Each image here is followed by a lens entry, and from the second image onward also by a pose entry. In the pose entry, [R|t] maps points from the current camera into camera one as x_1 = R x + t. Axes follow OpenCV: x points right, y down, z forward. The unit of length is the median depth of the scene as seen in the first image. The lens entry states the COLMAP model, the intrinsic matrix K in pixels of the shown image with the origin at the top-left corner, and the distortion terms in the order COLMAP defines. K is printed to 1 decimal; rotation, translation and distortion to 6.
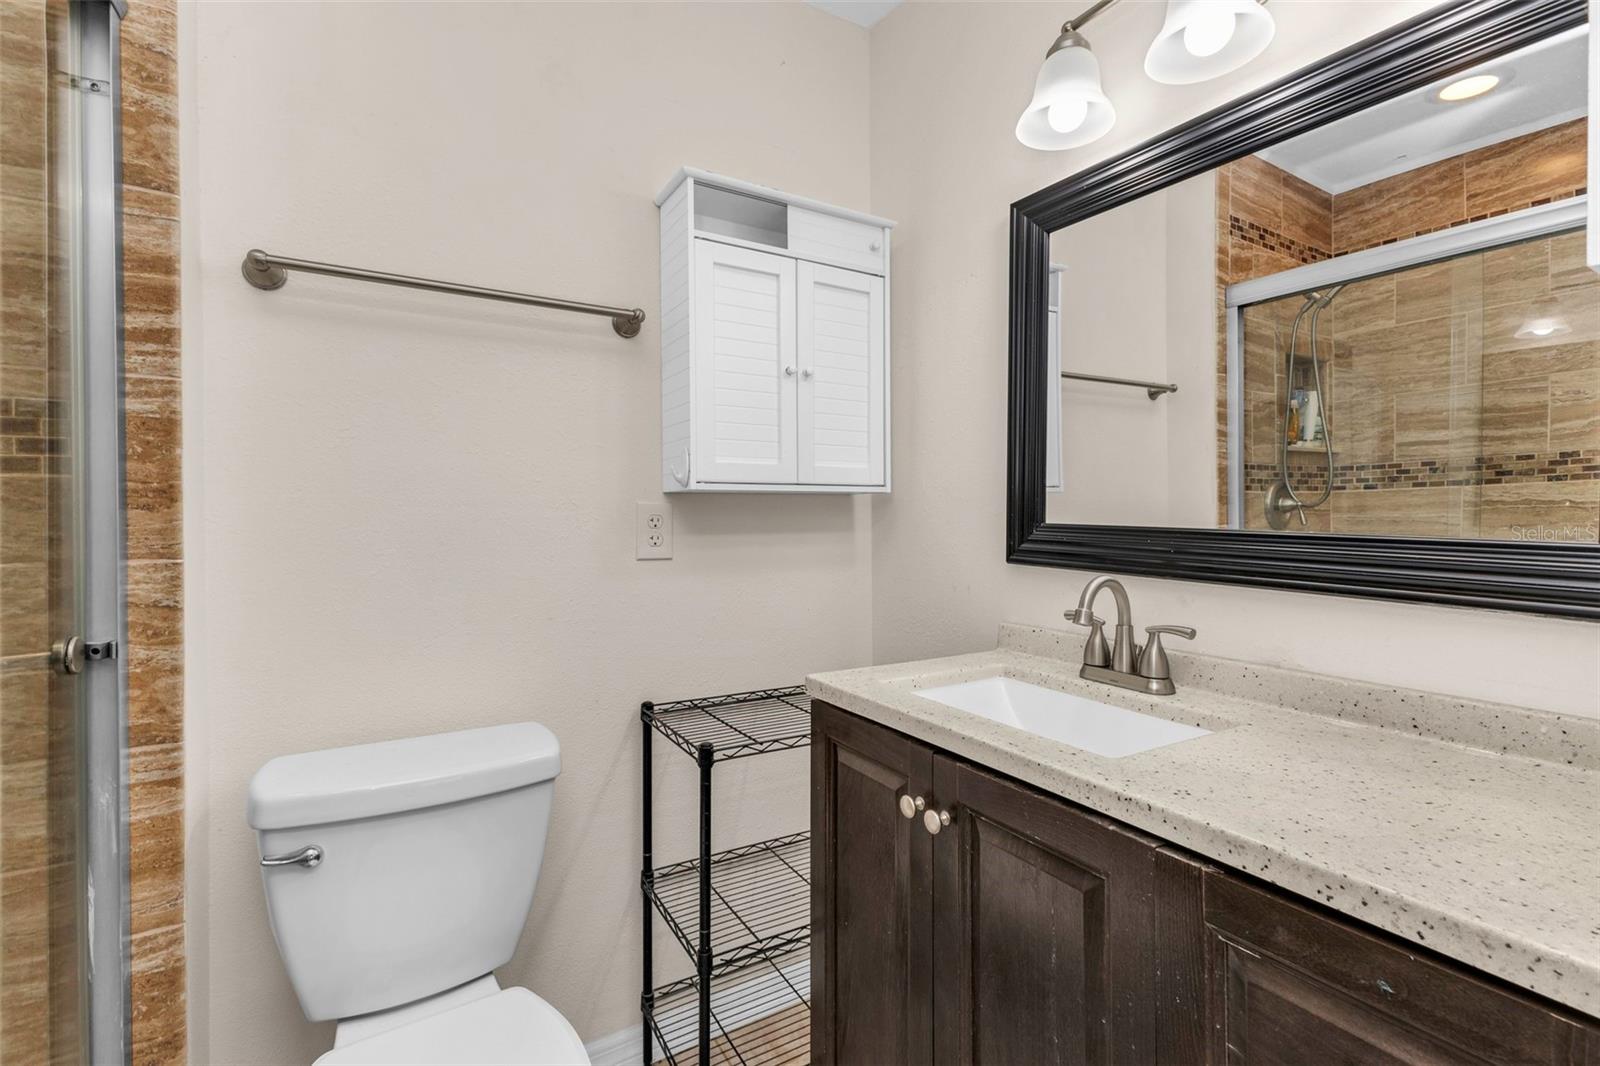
lens RADIAL K [[701.2, 0, 803.4], [0, 701.2, 524.9], [0, 0, 1]] dist [0.003239, -0.000207]
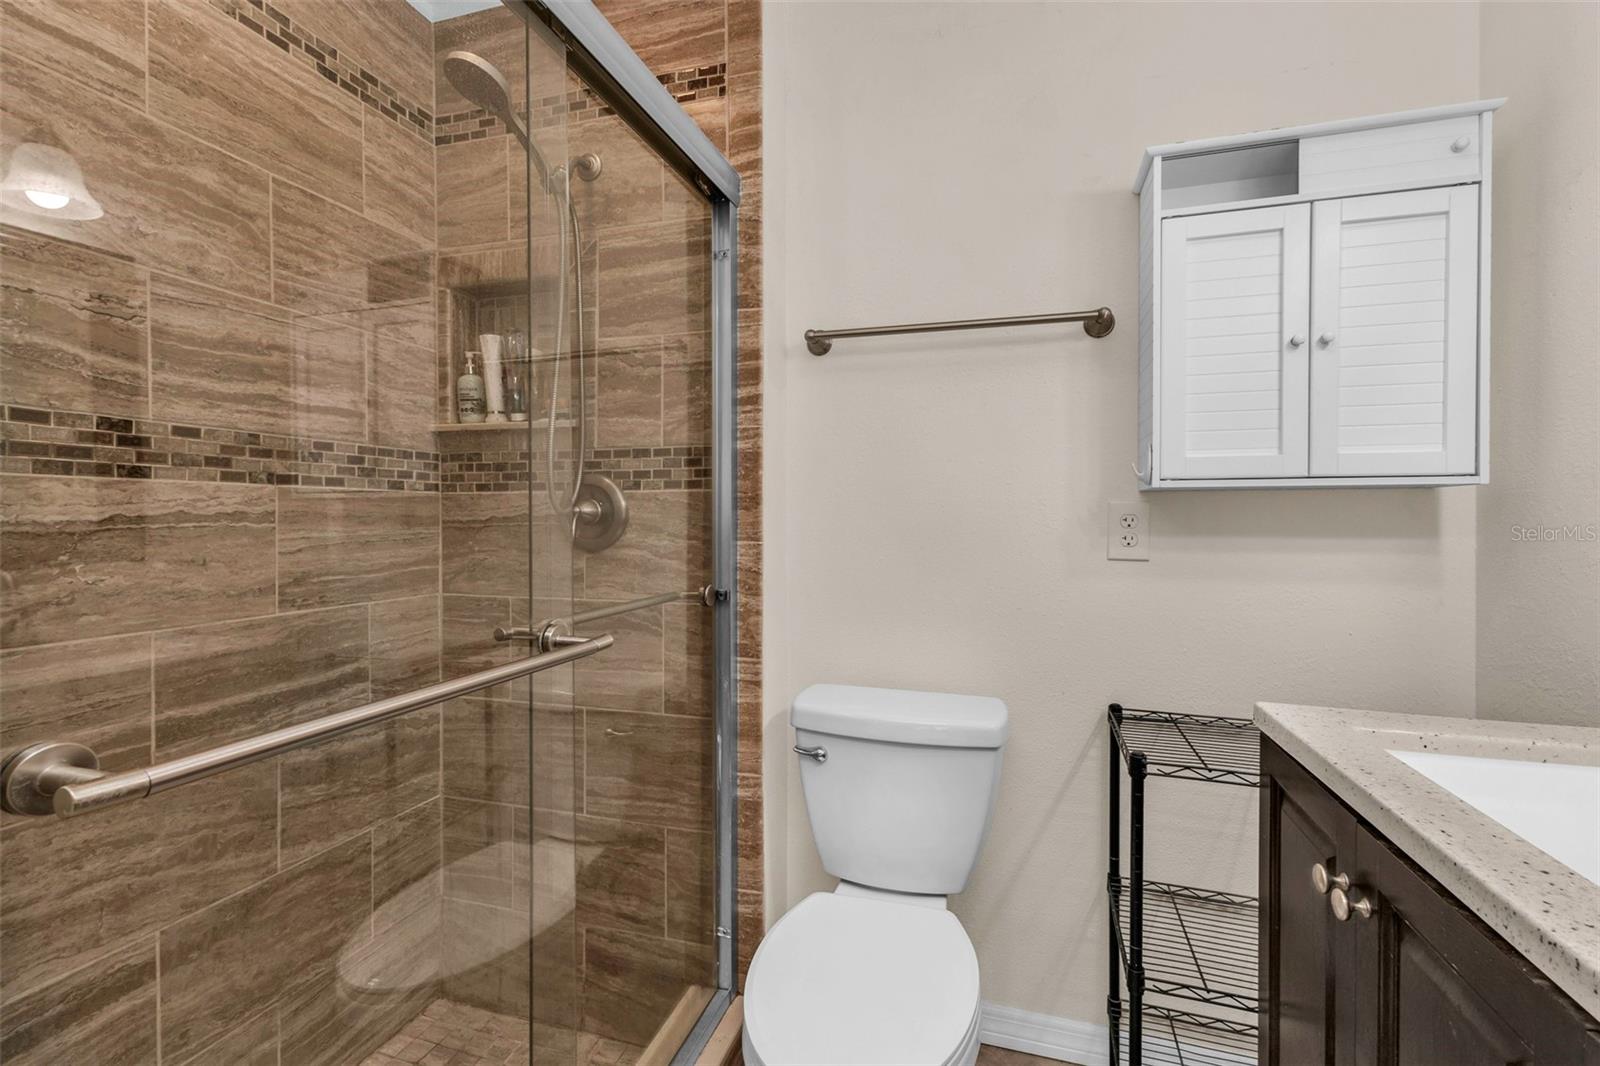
lens RADIAL K [[698.6, 0, 804.0], [0, 698.6, 529.1], [0, 0, 1]] dist [0.004704, -0.000227]
pose [[0.679154, 0.019514, -0.733736, 0.306755], [-0.013548, 0.999810, 0.014050, -0.001943], [0.733871, 0.000398, 0.679289, 0.017066]]
